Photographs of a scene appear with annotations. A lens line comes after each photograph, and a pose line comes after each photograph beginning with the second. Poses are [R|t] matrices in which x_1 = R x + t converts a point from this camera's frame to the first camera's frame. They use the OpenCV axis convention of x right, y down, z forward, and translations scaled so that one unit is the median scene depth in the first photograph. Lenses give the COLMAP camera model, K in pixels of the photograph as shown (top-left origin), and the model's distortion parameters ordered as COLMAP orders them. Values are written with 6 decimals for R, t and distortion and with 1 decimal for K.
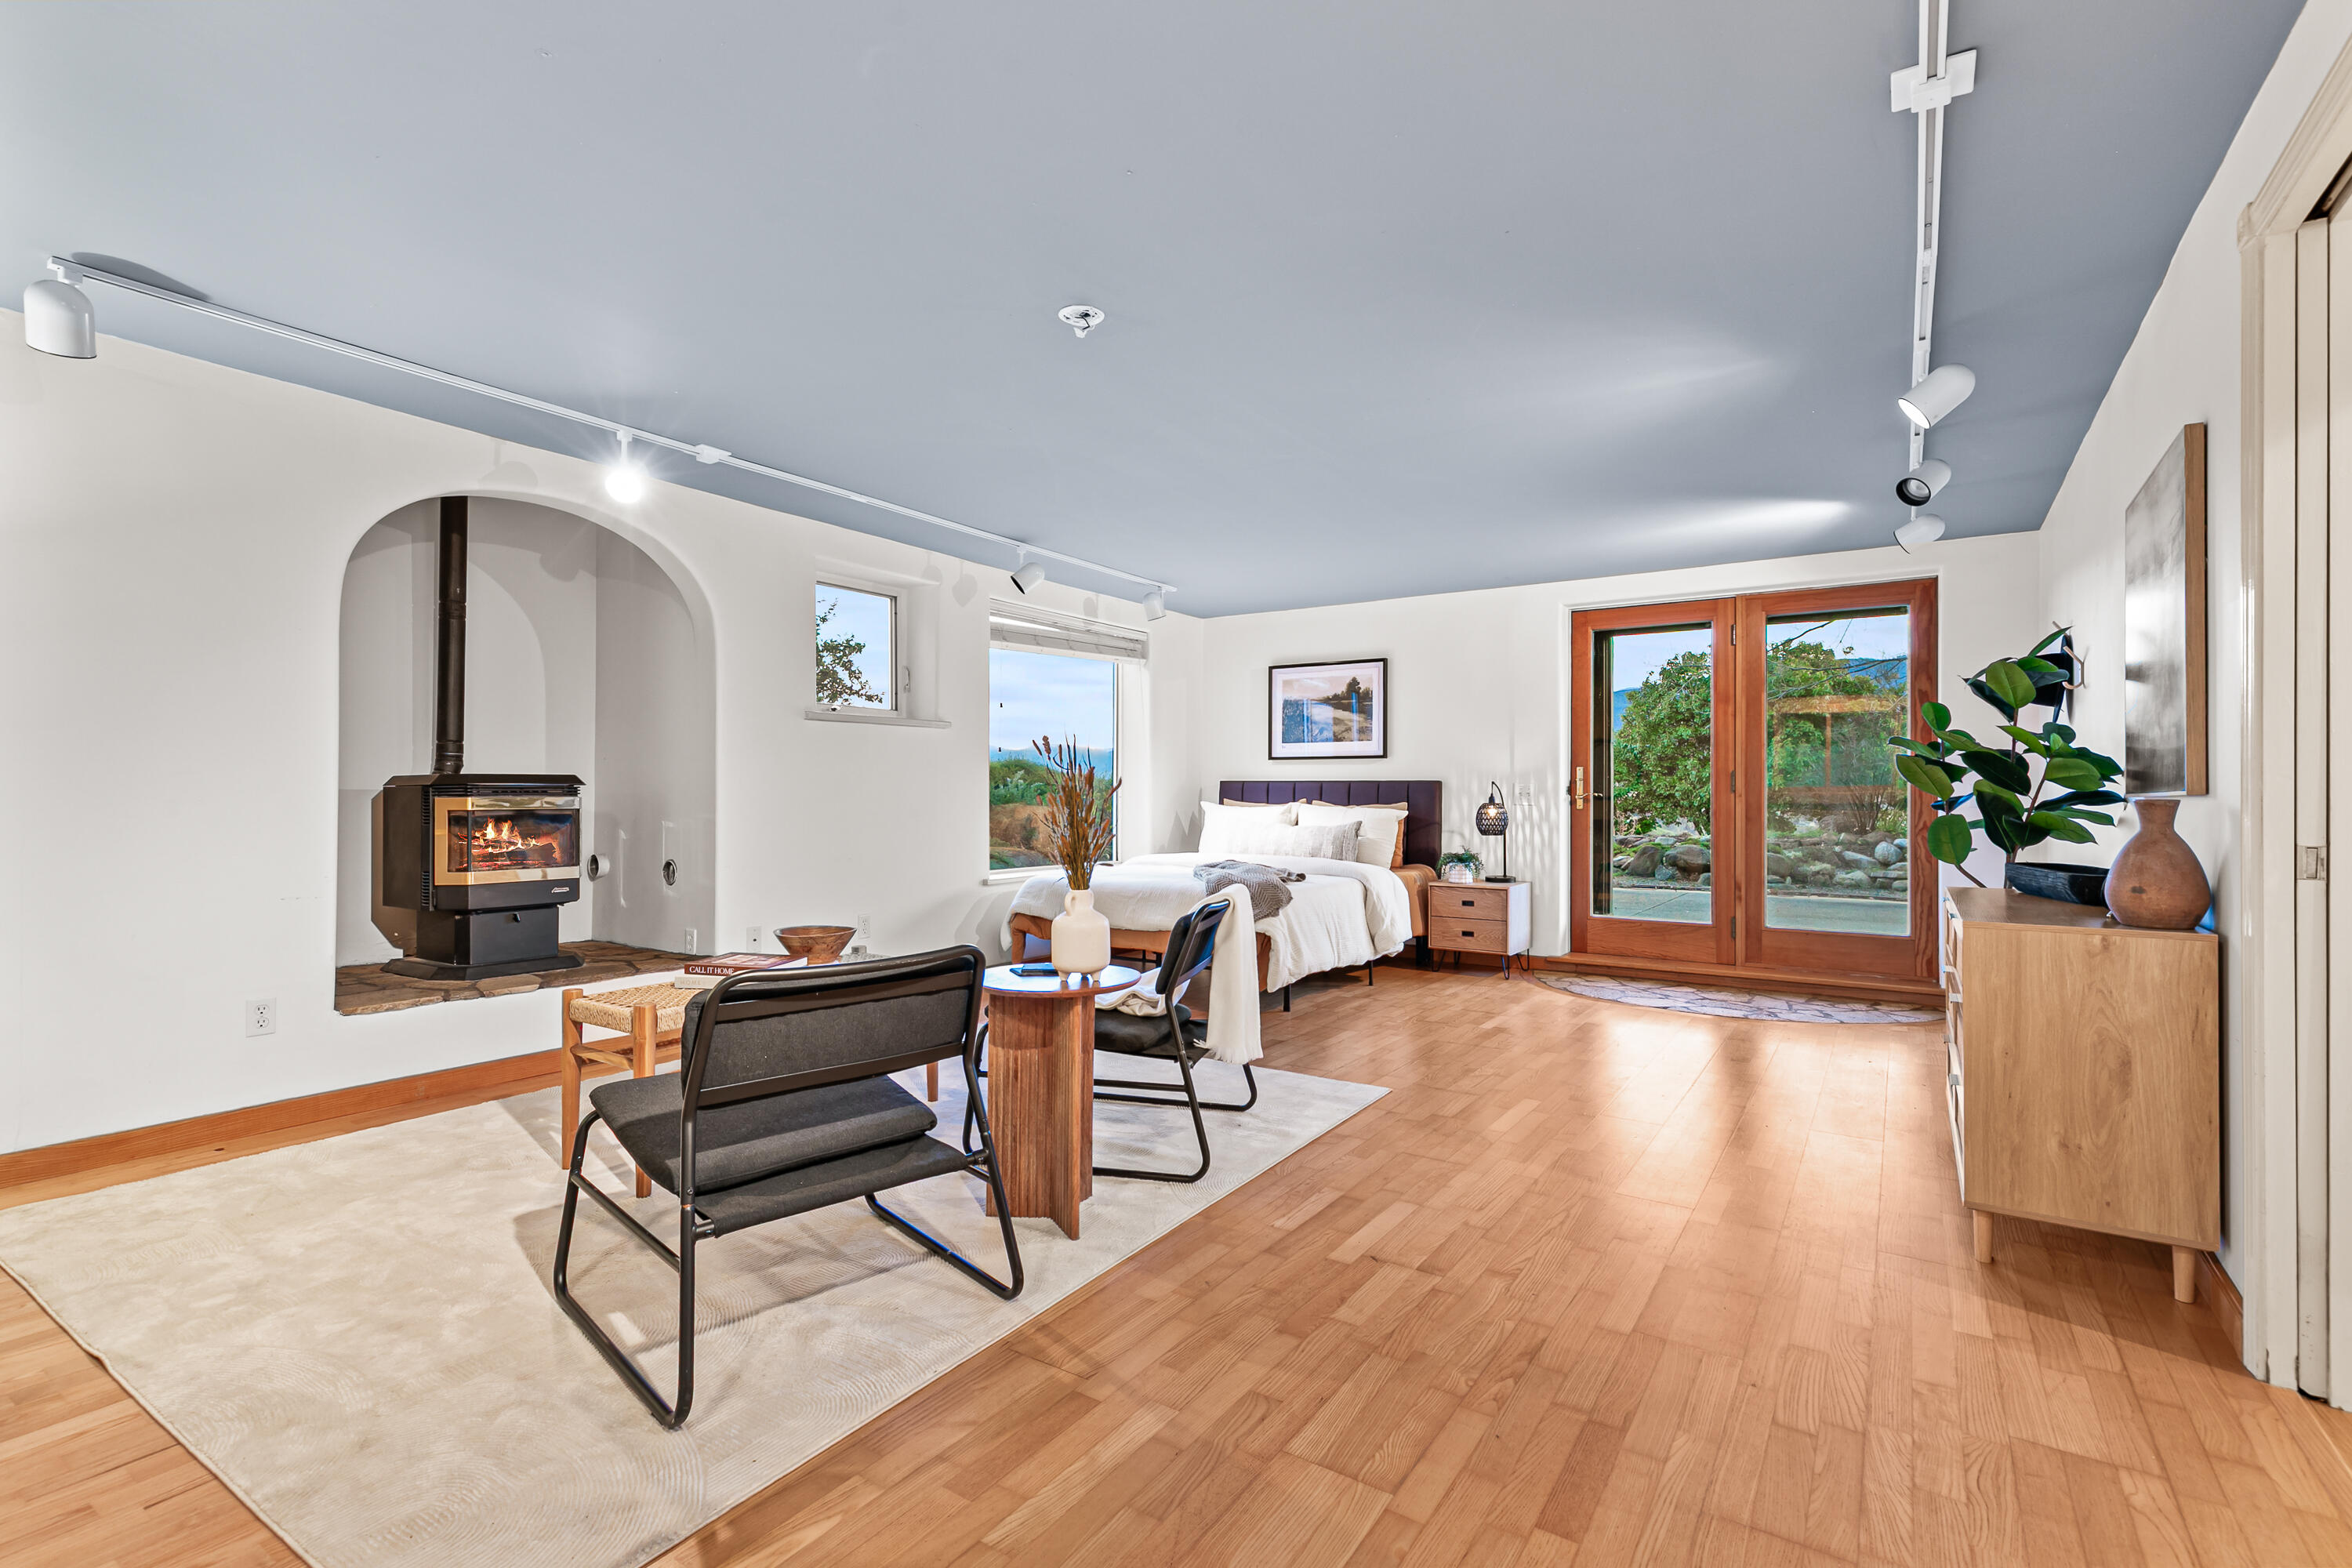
lens RADIAL K [[1064.9, 0, 1180.6], [0, 1064.9, 793.3], [0, 0, 1]] dist [0.013074, -0.003237]
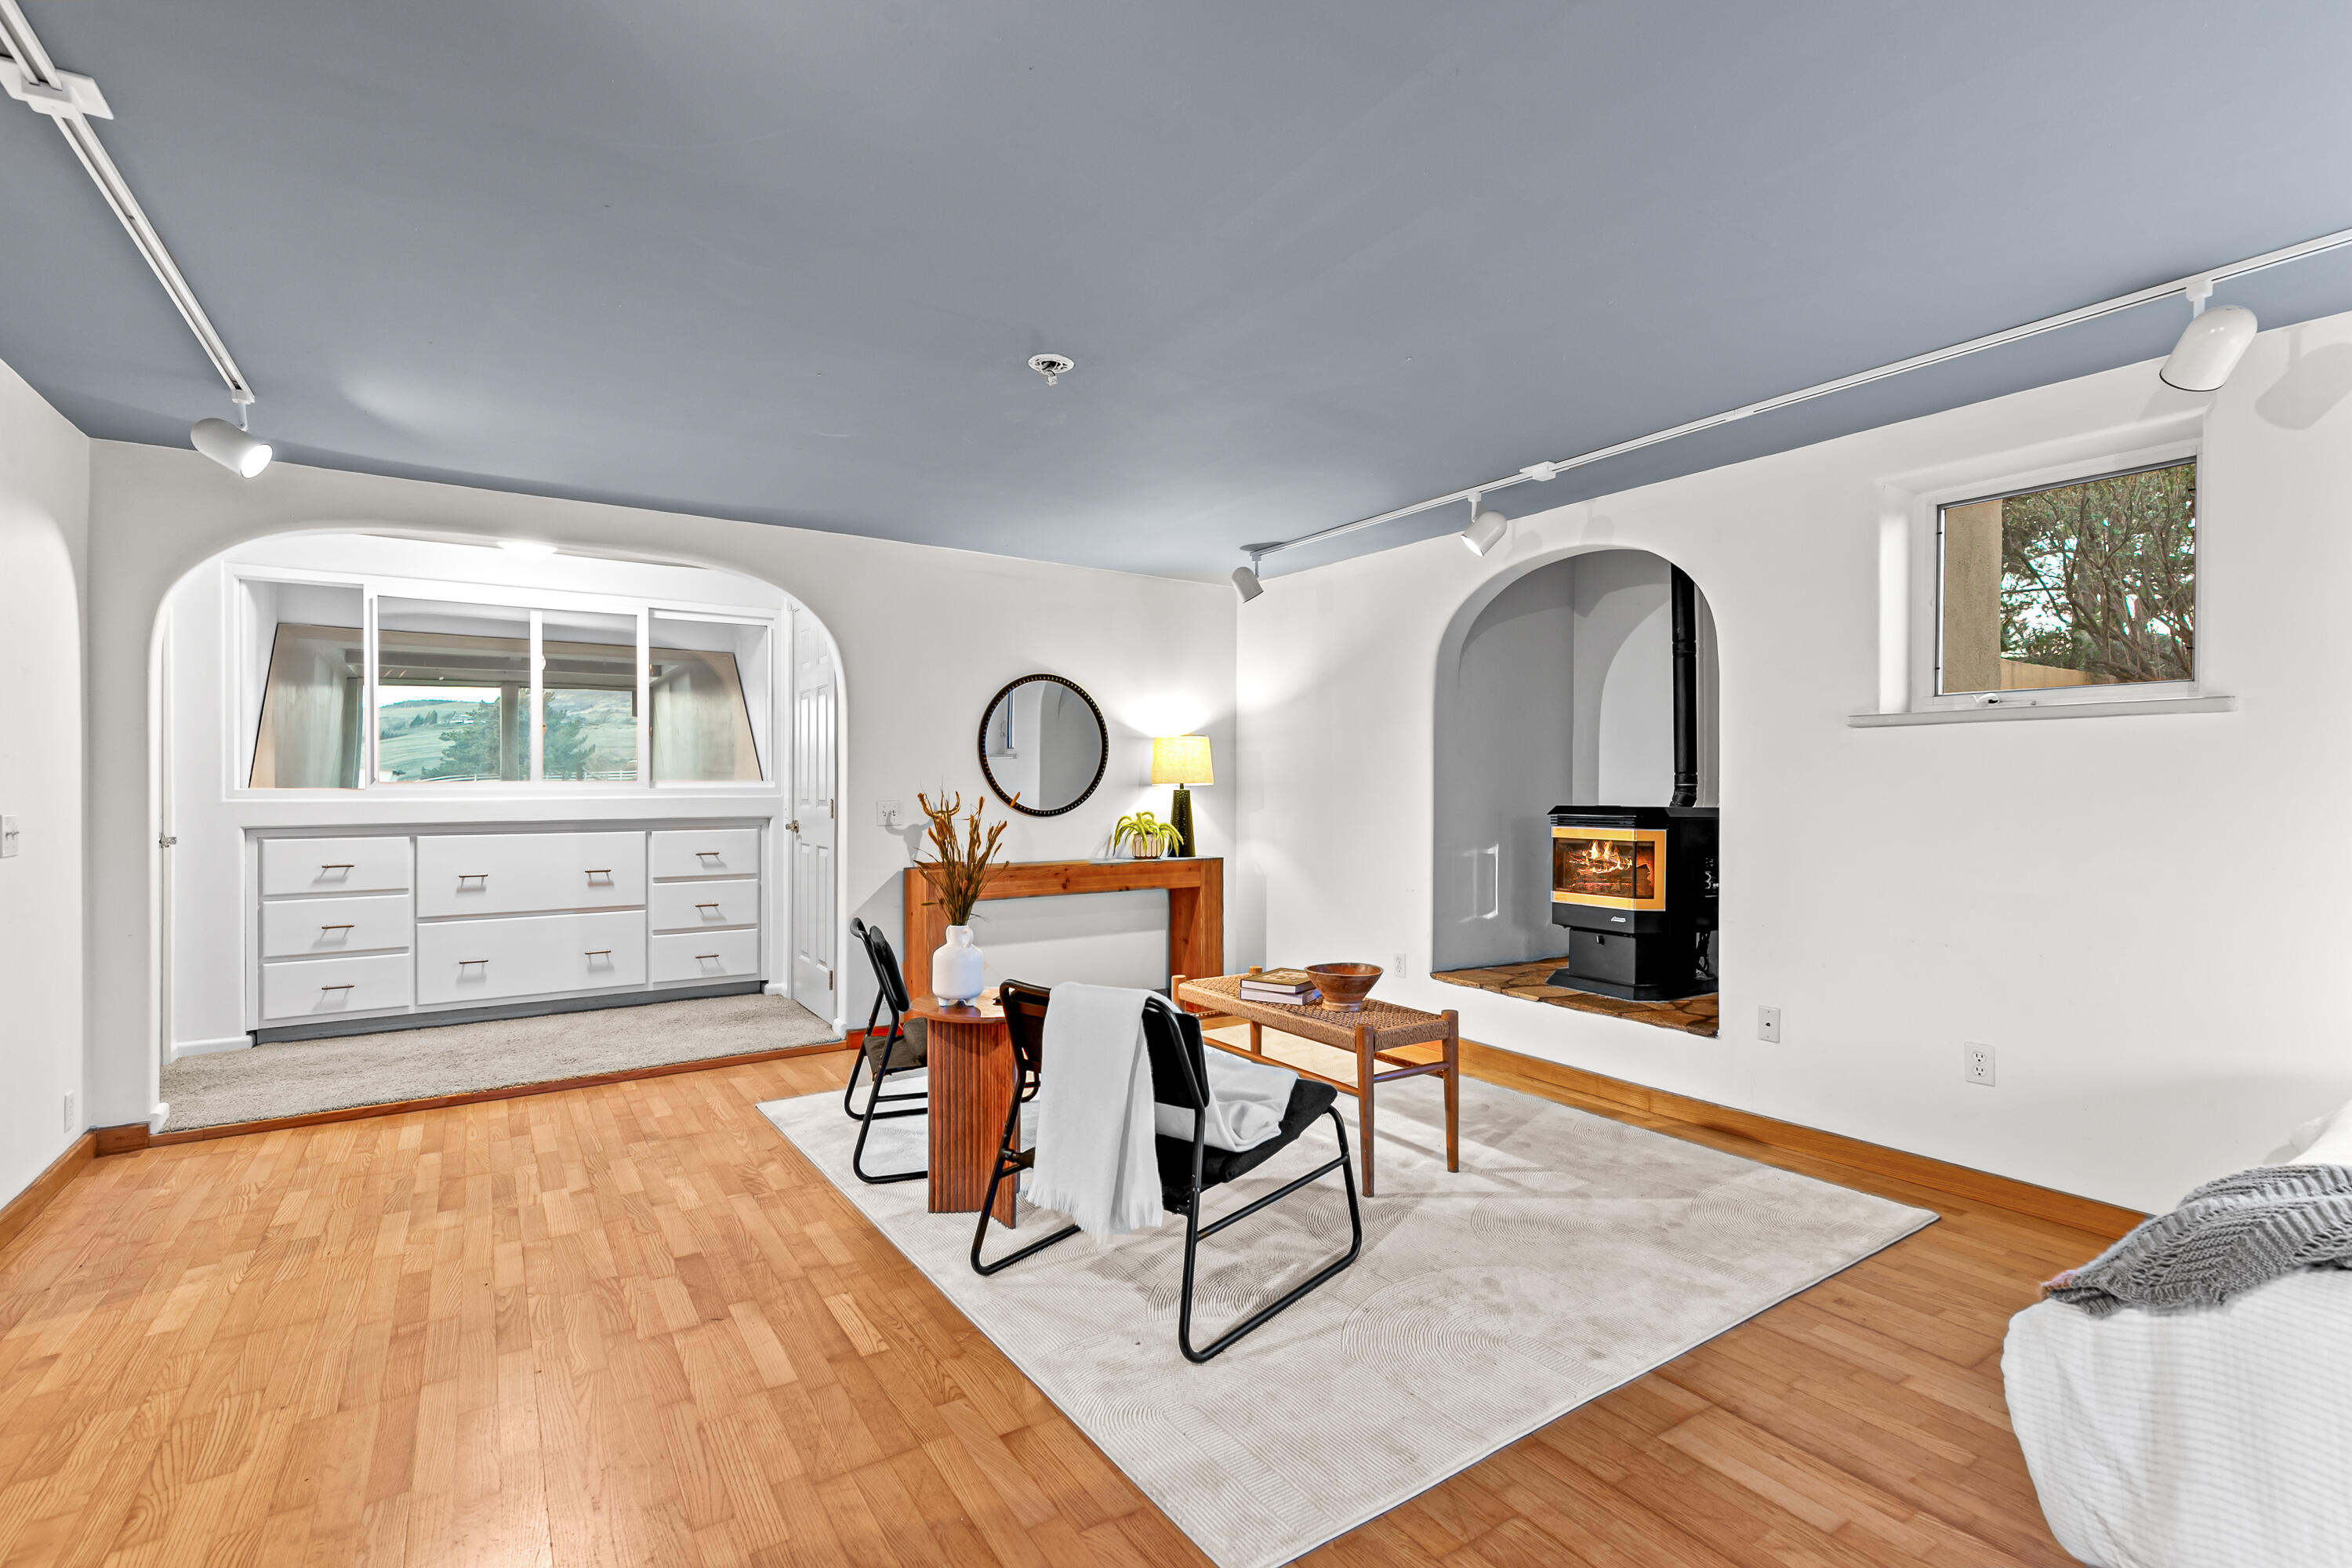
lens RADIAL K [[1064.9, 0, 1178.7], [0, 1064.9, 778.3], [0, 0, 1]] dist [0.013074, -0.003237]
pose [[-0.381760, 0.002712, -0.924258, 0.865288], [0.006767, 0.999977, 0.000139, -0.069694], [0.924237, -0.006202, -0.381769, 1.630845]]
